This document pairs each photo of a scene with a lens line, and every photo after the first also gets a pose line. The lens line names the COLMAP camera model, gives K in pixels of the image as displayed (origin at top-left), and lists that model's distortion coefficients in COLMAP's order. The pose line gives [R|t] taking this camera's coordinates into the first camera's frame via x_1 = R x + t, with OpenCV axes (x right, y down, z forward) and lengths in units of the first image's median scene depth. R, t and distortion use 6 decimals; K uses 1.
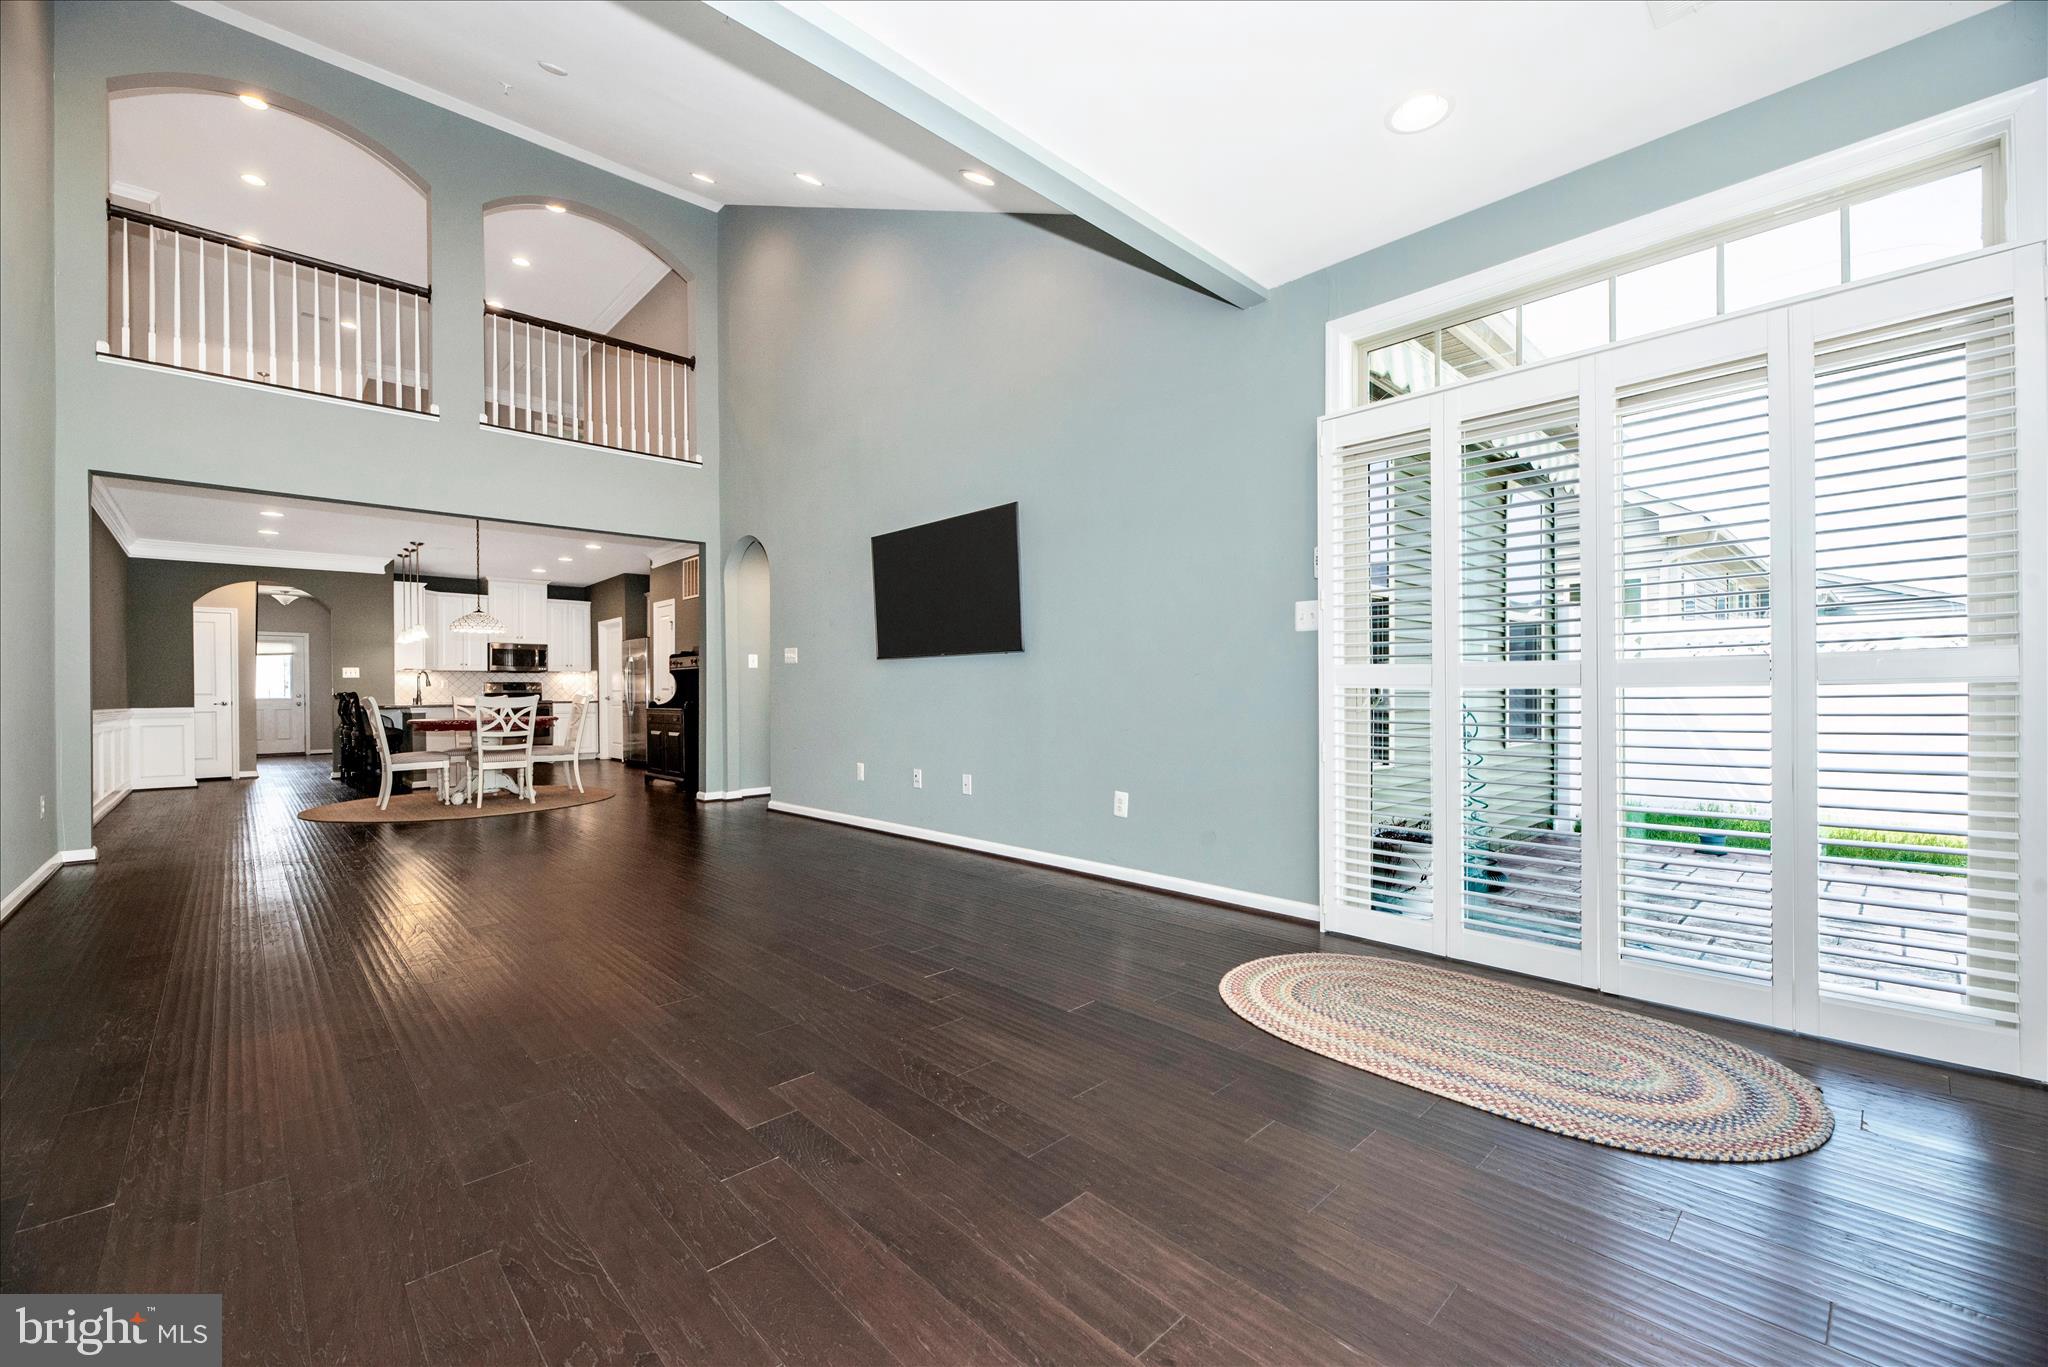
lens RADIAL K [[820.5, 0, 1039.7], [0, 820.5, 694.2], [0, 0, 1]] dist [0.001648, 0.000026]
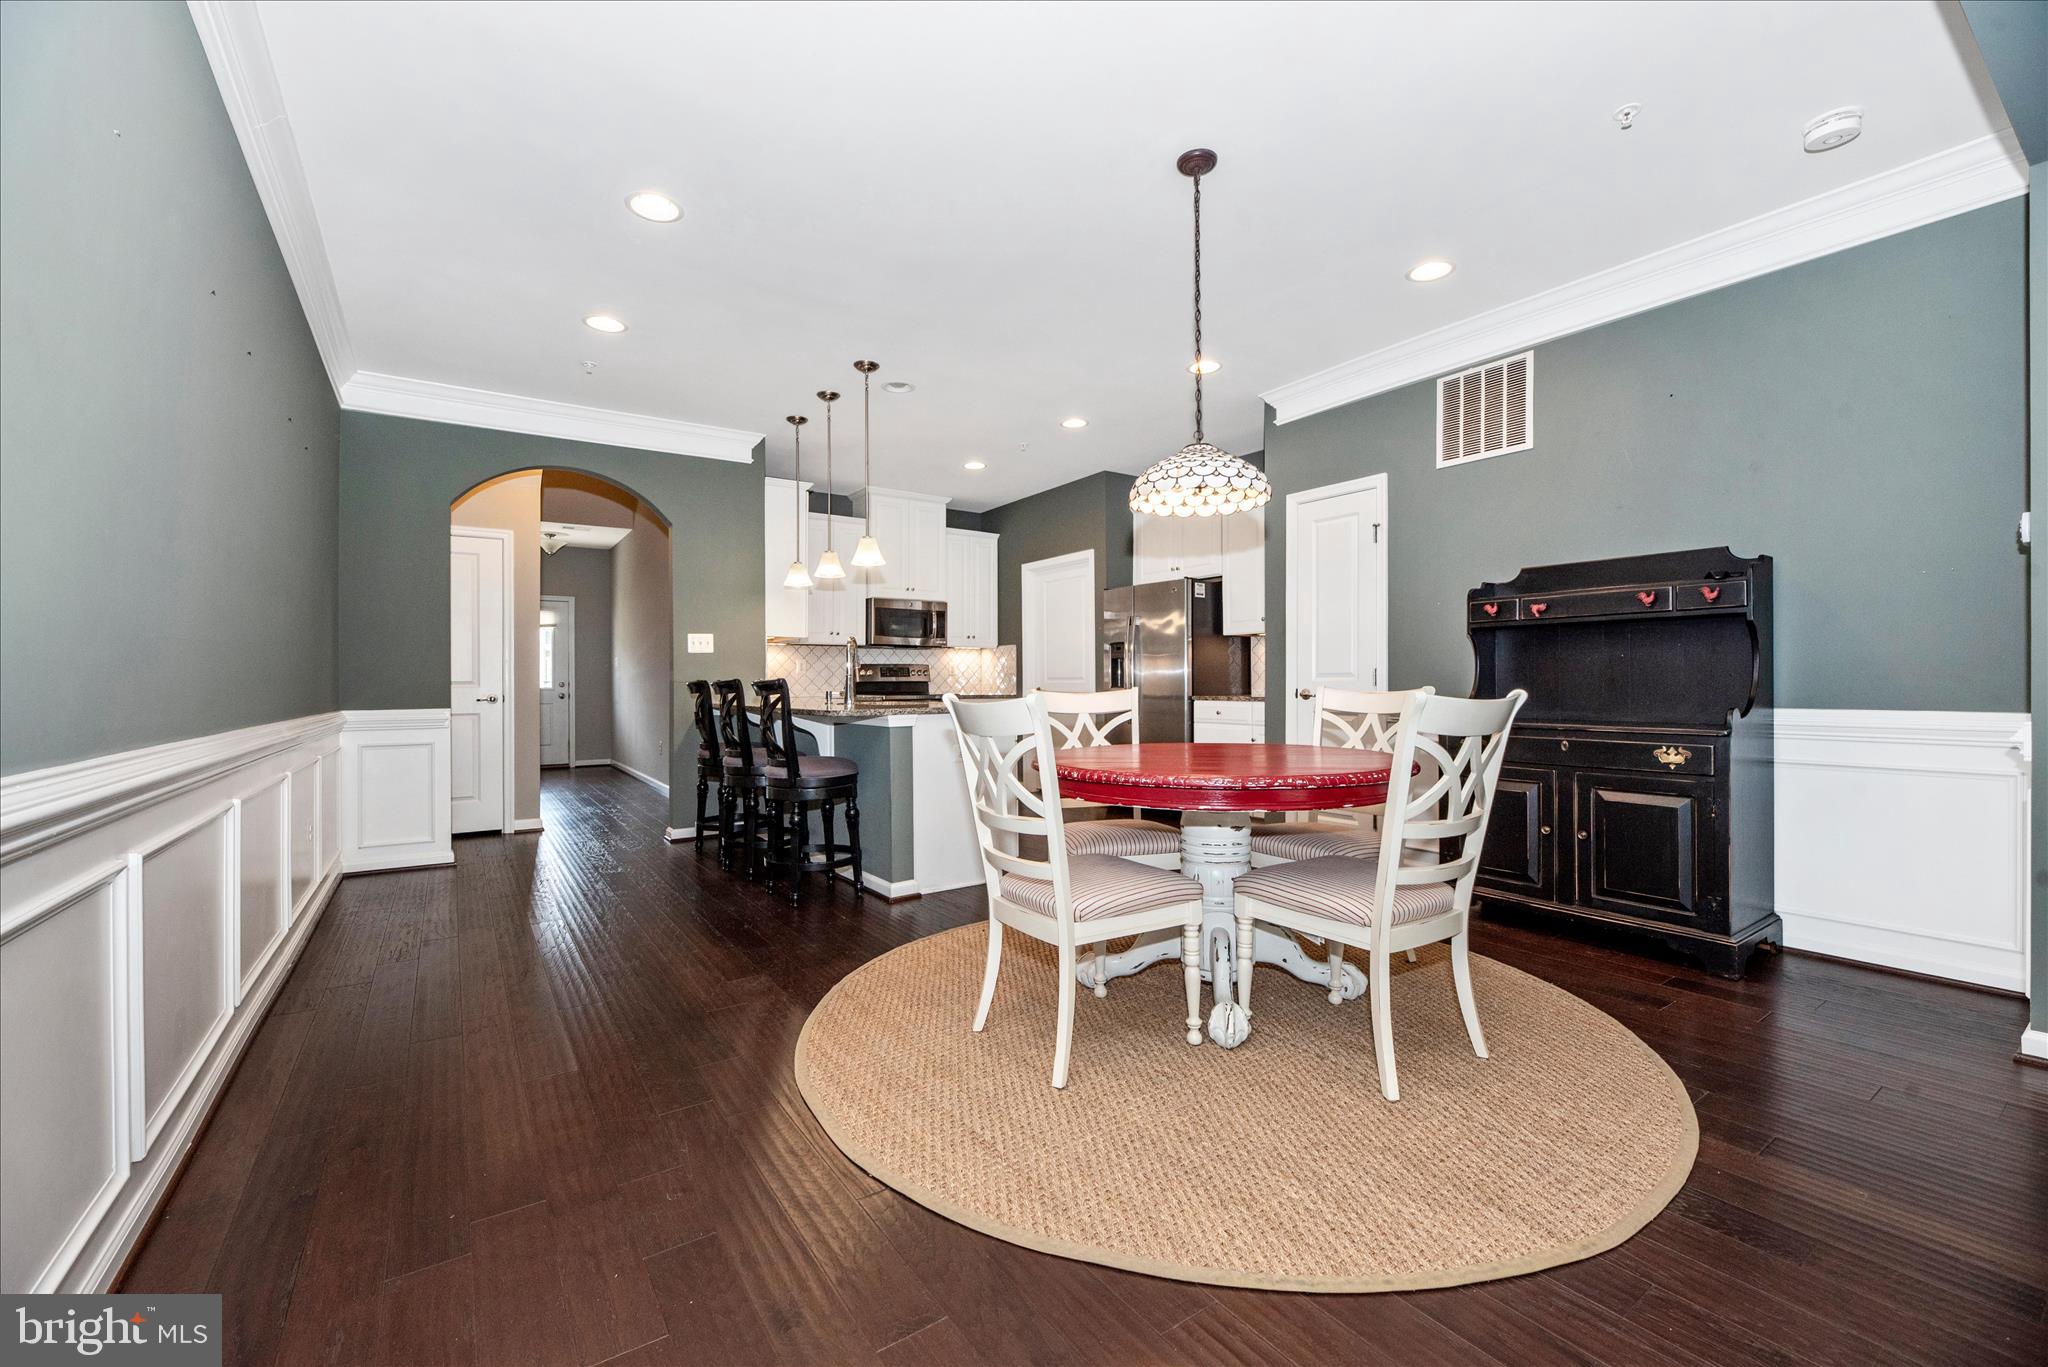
lens RADIAL K [[876.8, 0, 1083.6], [0, 876.8, 679.6], [0, 0, 1]] dist [-0.000163, -0.000034]
pose [[0.989476, 0.002569, -0.144674, -0.637381], [-0.003319, 0.999982, -0.004944, -0.000171], [0.144658, 0.005372, 0.989467, 0.588651]]
